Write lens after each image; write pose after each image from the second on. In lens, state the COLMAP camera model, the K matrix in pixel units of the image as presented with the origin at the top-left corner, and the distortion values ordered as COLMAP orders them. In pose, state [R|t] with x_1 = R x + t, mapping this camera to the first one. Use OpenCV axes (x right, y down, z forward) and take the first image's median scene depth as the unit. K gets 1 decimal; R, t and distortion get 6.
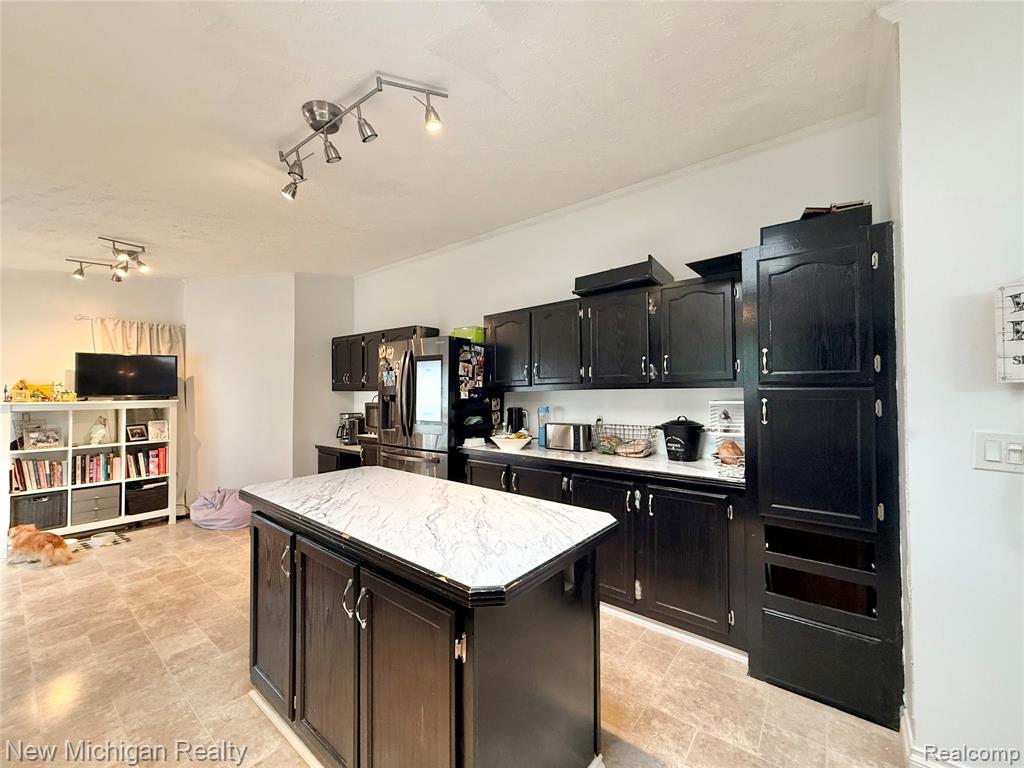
lens RADIAL K [[403.3, 0, 512.0], [0, 403.3, 384.0], [0, 0, 1]] dist [-0.001865, -0.000274]
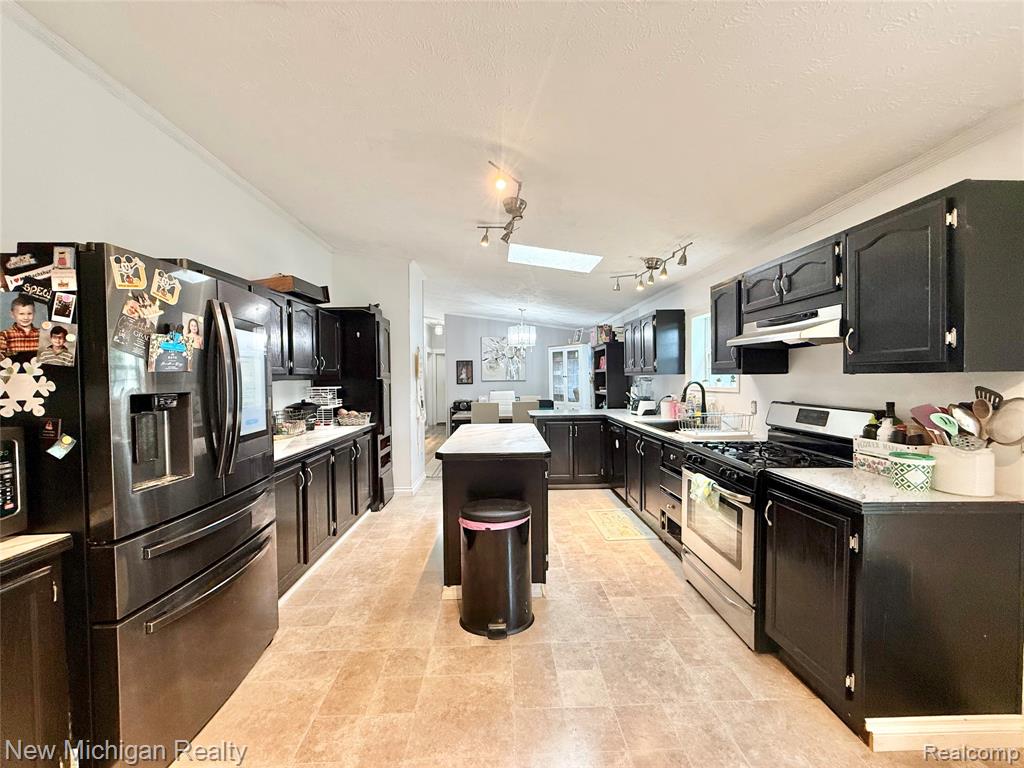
lens RADIAL K [[406.5, 0, 510.2], [0, 406.5, 383.6], [0, 0, 1]] dist [0.000116, 0.000096]
pose [[-0.639723, -0.001516, 0.768604, -0.734053], [-0.000936, 0.999999, 0.001193, 0.014020], [-0.768605, 0.000044, -0.639724, 0.884713]]
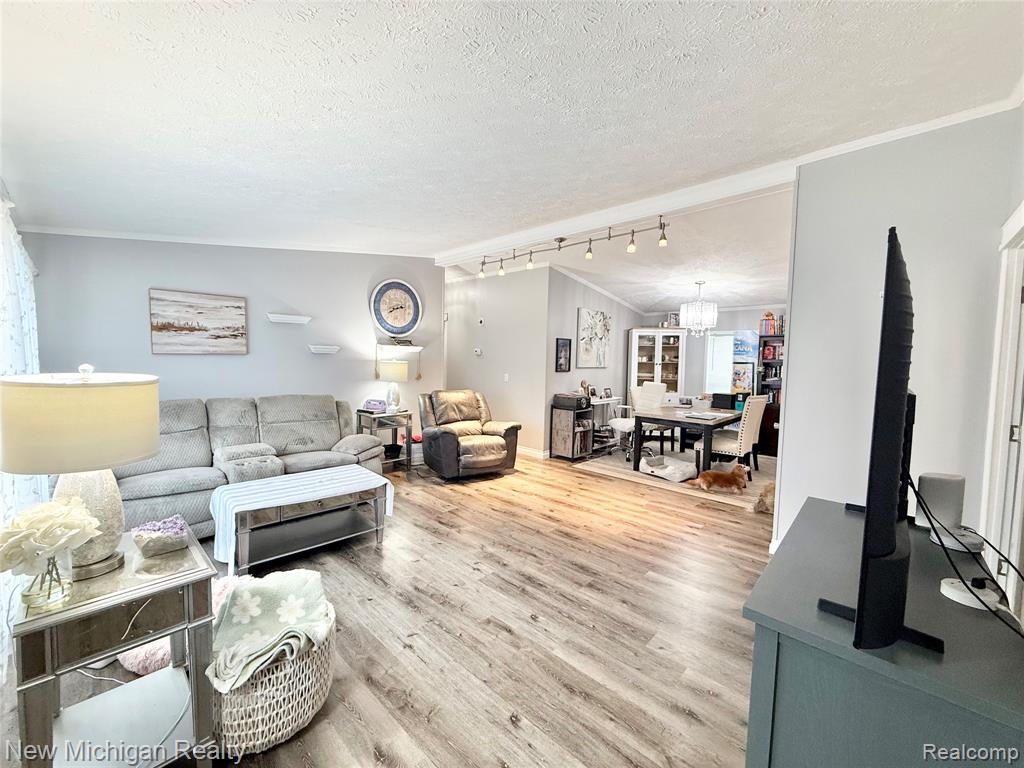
lens RADIAL K [[406.5, 0, 510.2], [0, 406.5, 383.6], [0, 0, 1]] dist [0.000116, 0.000096]
pose [[-0.995828, -0.020084, 0.089012, 1.095827], [-0.016385, 0.998979, 0.042100, 0.002666], [-0.089767, 0.040466, -0.995140, 1.223992]]
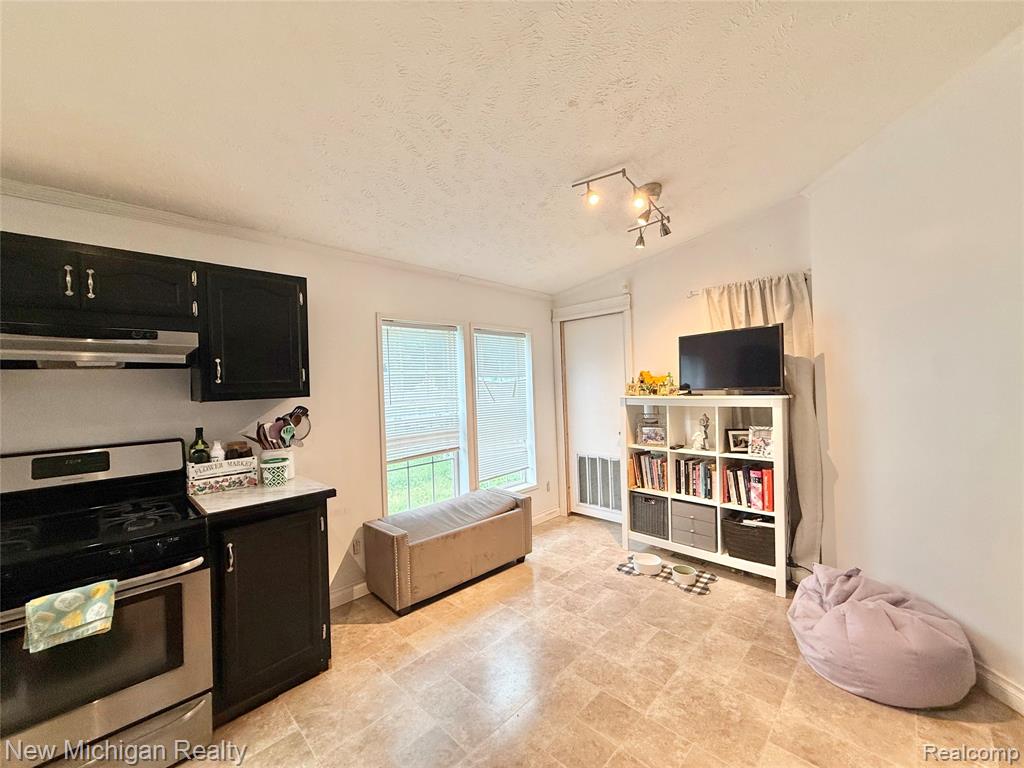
lens RADIAL K [[406.5, 0, 510.2], [0, 406.5, 383.6], [0, 0, 1]] dist [0.000116, 0.000096]
pose [[-0.113004, 0.011585, -0.993527, -0.184661], [0.050617, 0.998701, 0.005888, -0.003508], [0.992304, -0.049624, -0.113444, 0.699115]]
